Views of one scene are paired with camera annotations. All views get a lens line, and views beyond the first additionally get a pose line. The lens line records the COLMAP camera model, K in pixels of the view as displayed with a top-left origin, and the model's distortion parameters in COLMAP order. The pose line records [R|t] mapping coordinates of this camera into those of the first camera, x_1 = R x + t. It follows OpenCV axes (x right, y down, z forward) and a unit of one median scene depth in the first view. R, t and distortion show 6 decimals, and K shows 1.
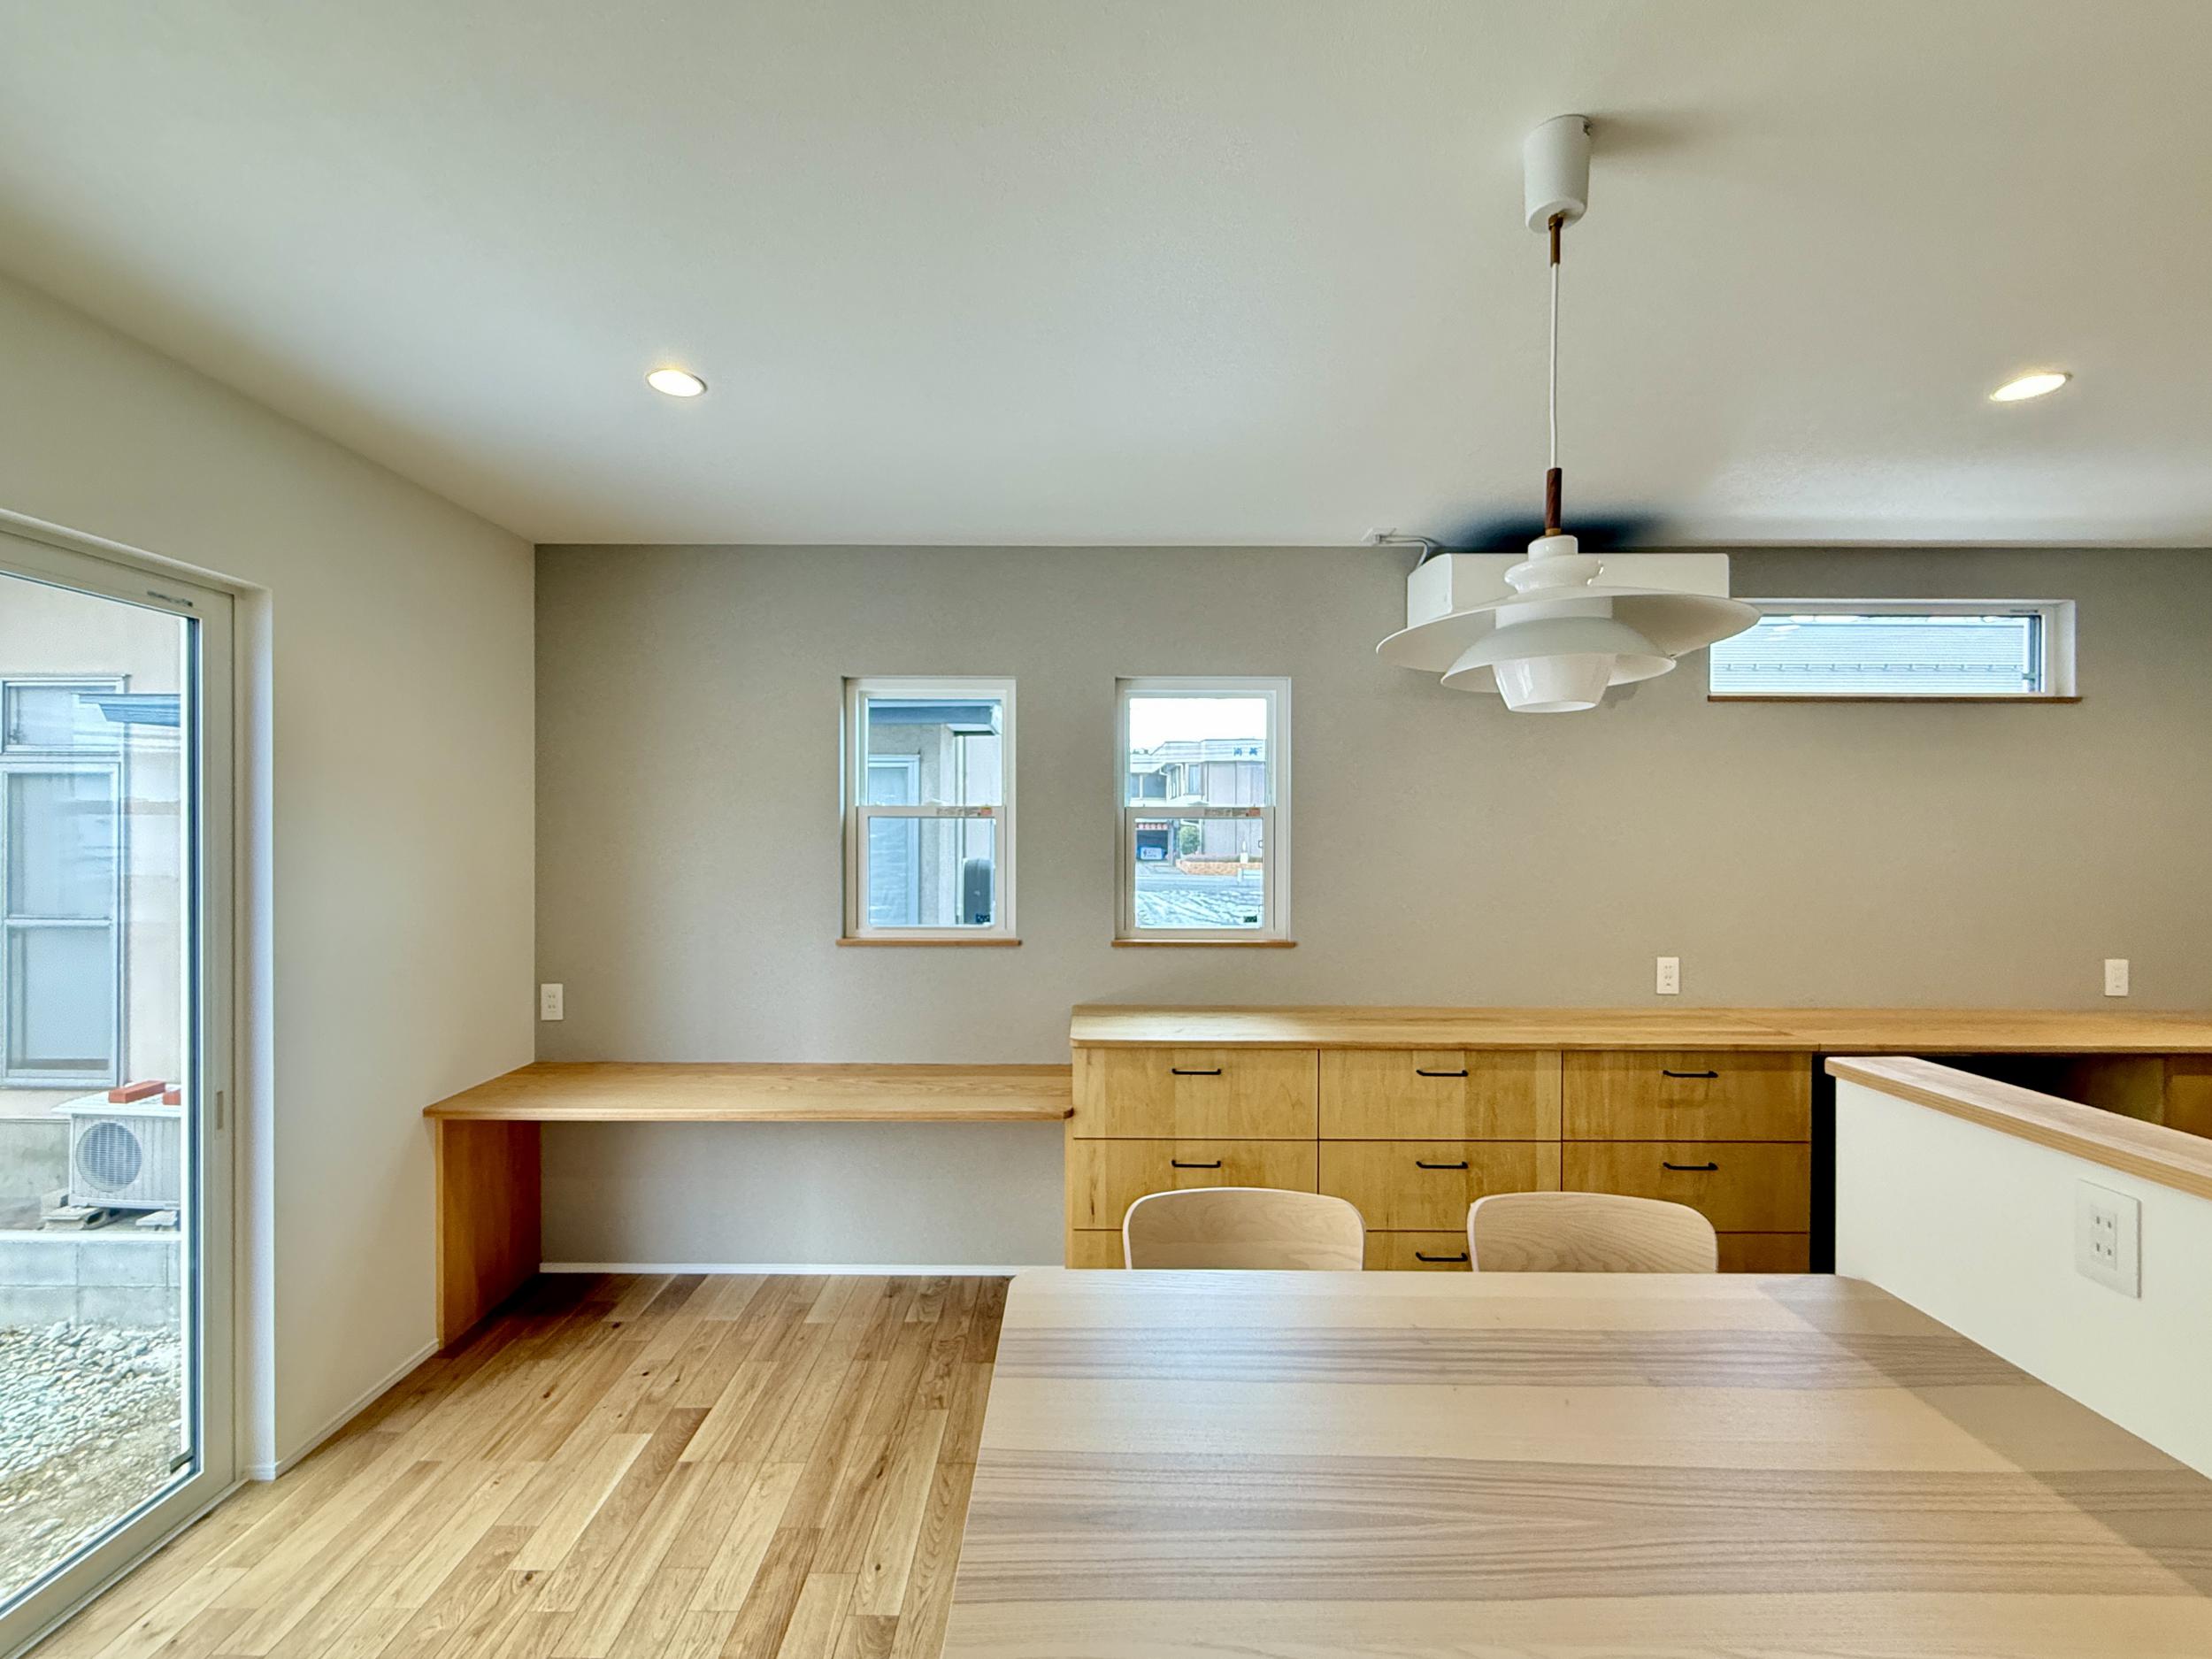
lens RADIAL K [[906.6, 0, 1081.5], [0, 906.6, 831.9], [0, 0, 1]] dist [-0.001037, -0.000013]
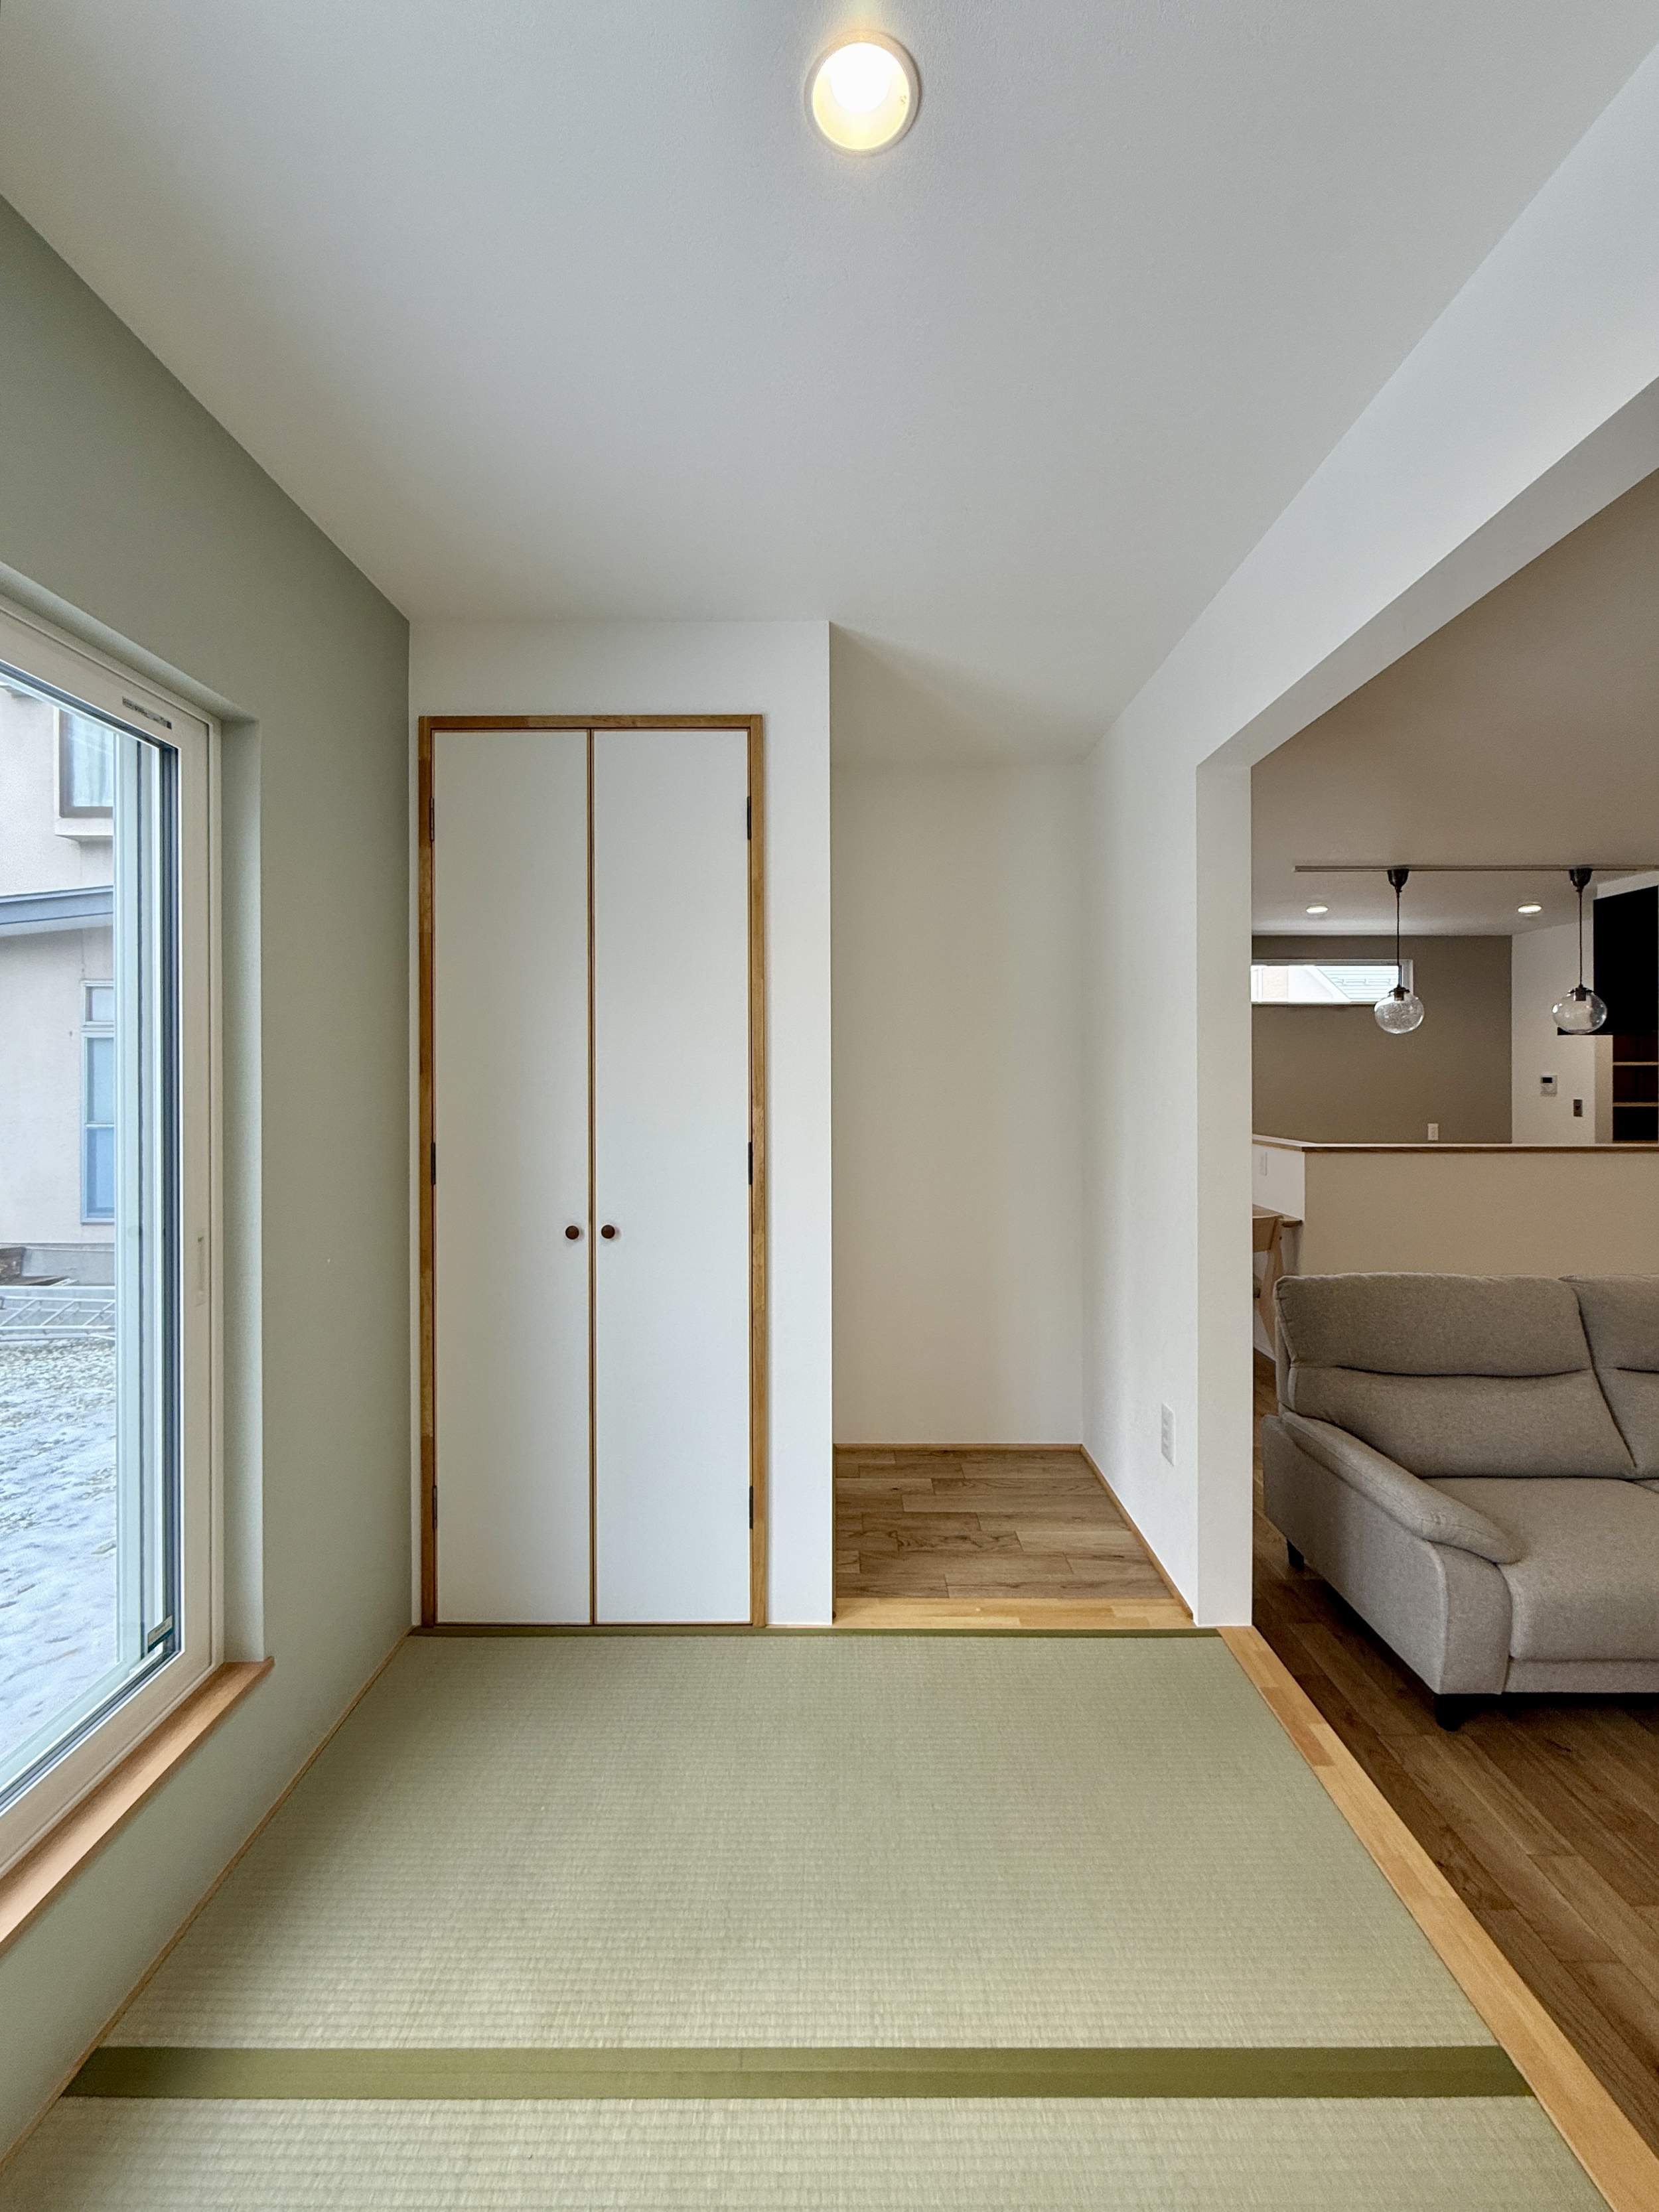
lens RADIAL K [[901.0, 0, 826.3], [0, 901.0, 1073.4], [0, 0, 1]] dist [-0.000336, -0.000158]
pose [[0.999988, -0.004742, 0.001064, -0.383434], [0.004742, 0.999988, 0.000771, 0.012127], [-0.001068, -0.000766, 0.999999, -1.387716]]
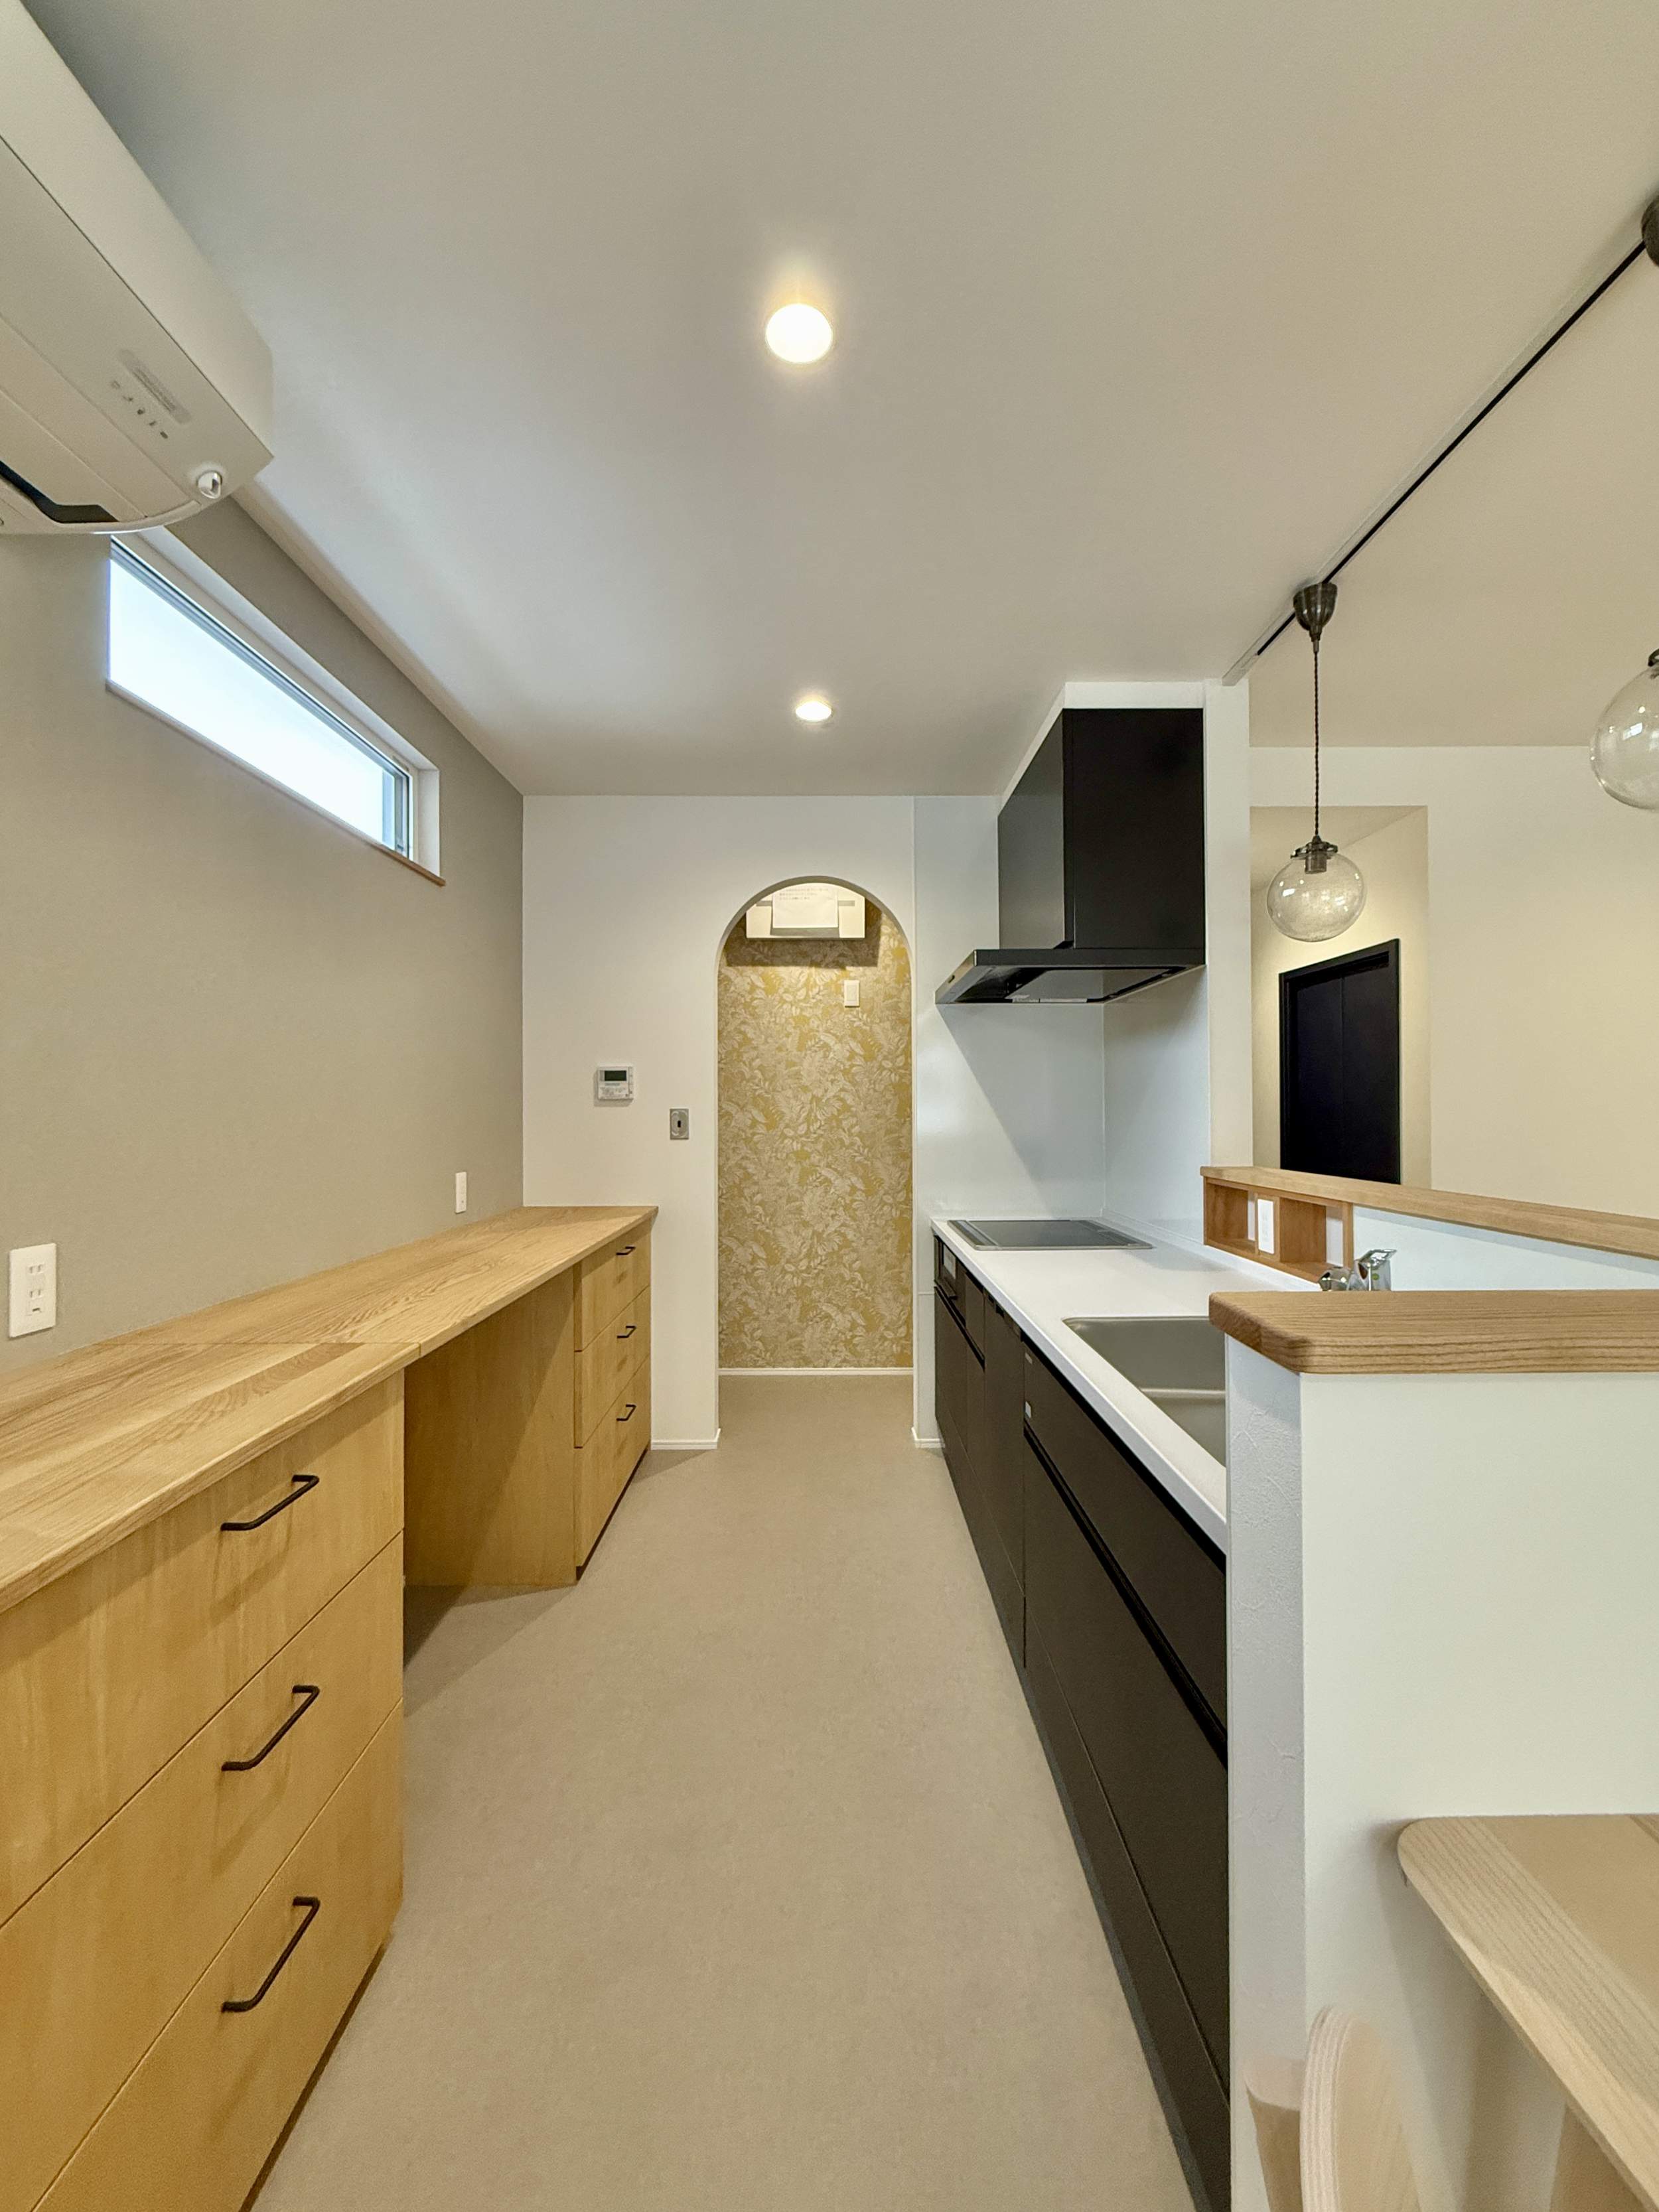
lens RADIAL K [[894.1, 0, 830.6], [0, 894.1, 1102.1], [0, 0, 1]] dist [-0.000486, -0.000084]
pose [[-0.013232, 0.004808, 0.999901, 0.258764], [0.005912, 0.999971, -0.004731, 0.087577], [-0.999895, 0.005848, -0.013260, 0.742151]]
